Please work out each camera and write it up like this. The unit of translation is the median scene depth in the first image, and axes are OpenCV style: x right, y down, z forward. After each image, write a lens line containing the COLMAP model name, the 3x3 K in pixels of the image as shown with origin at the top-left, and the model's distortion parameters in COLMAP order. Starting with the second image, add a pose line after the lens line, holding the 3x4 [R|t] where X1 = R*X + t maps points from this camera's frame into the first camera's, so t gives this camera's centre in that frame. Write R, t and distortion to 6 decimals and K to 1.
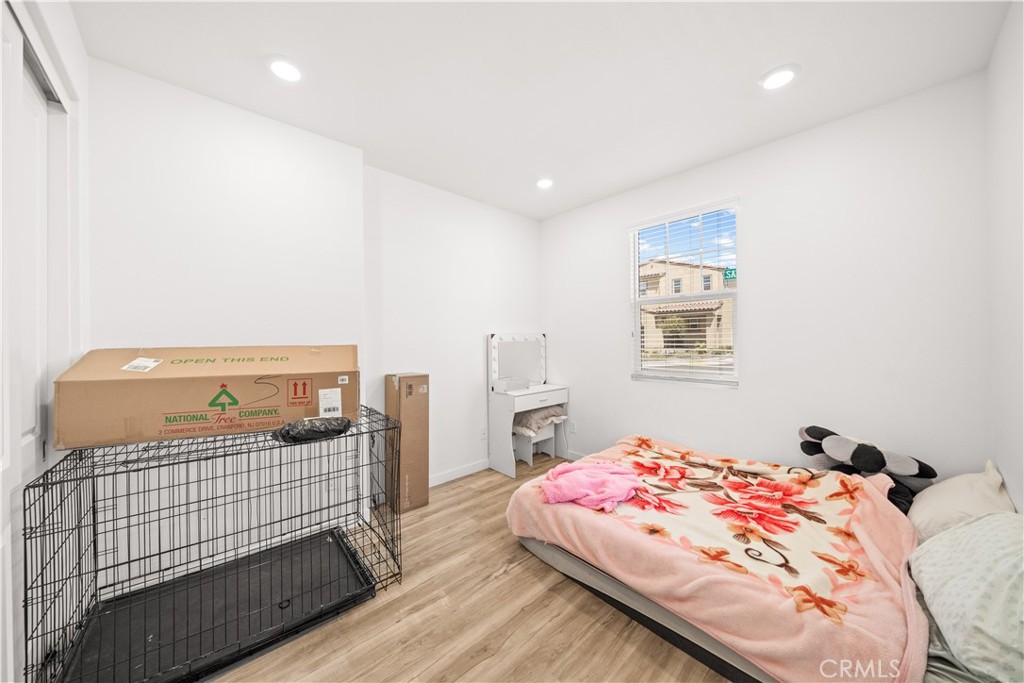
lens RADIAL K [[357.7, 0, 512.1], [0, 357.7, 338.3], [0, 0, 1]] dist [-0.005290, -0.001065]
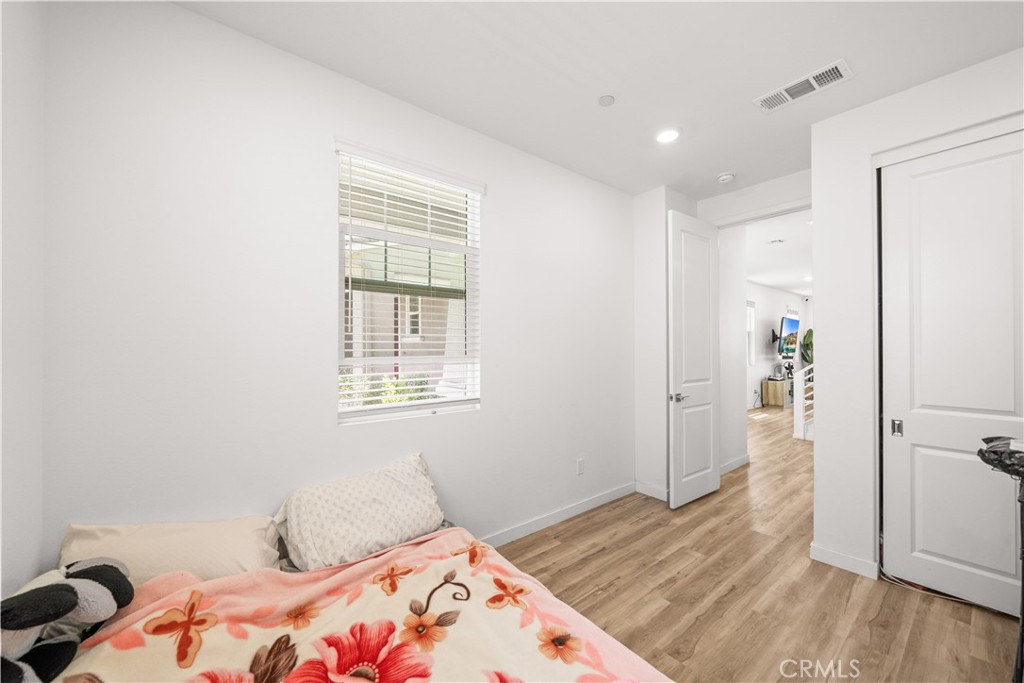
lens RADIAL K [[368.9, 0, 511.6], [0, 368.9, 342.9], [0, 0, 1]] dist [-0.010396, -0.000133]
pose [[-0.994985, 0.010709, 0.099453, 0.405105], [0.010336, 0.999937, -0.004267, -0.008004], [-0.099492, -0.003218, -0.995033, 1.655457]]
